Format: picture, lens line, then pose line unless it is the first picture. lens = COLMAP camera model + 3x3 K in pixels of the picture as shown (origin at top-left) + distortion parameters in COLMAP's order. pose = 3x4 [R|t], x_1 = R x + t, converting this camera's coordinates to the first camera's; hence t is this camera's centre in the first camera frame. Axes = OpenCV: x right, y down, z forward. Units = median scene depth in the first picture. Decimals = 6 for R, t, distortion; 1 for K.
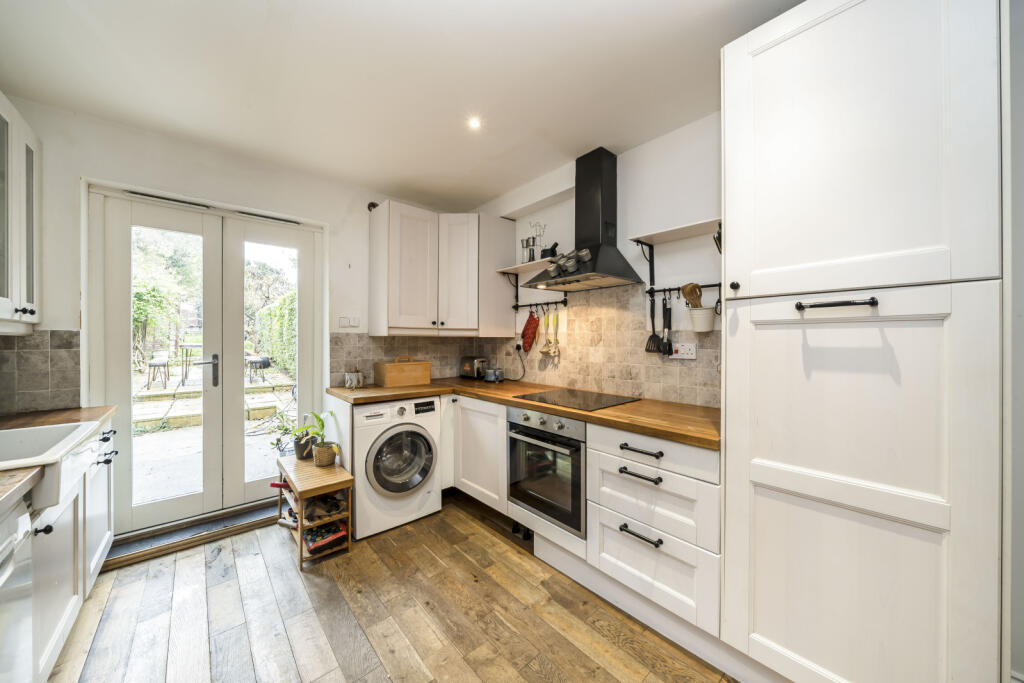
lens RADIAL K [[357.3, 0, 512.0], [0, 357.3, 341.5], [0, 0, 1]] dist [0.000148, 0.000028]
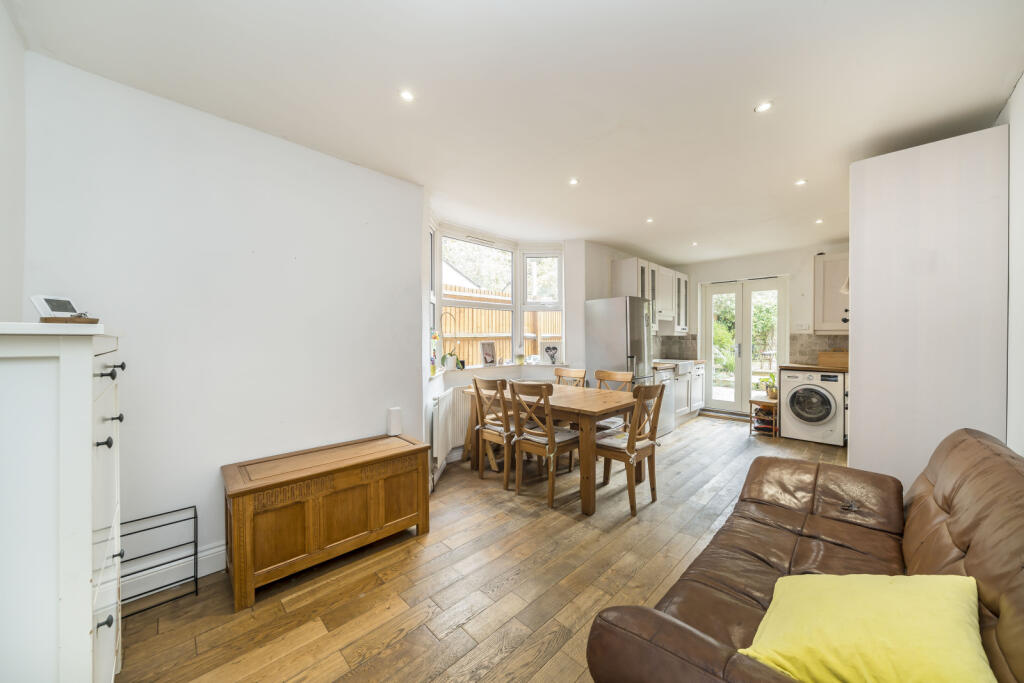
lens RADIAL K [[357.3, 0, 512.0], [0, 357.3, 341.5], [0, 0, 1]] dist [0.000148, 0.000028]
pose [[0.054149, 0.013549, -0.998441, 1.376900], [-0.007418, 0.999886, 0.013167, 0.002145], [0.998505, 0.006694, 0.054243, -0.584650]]
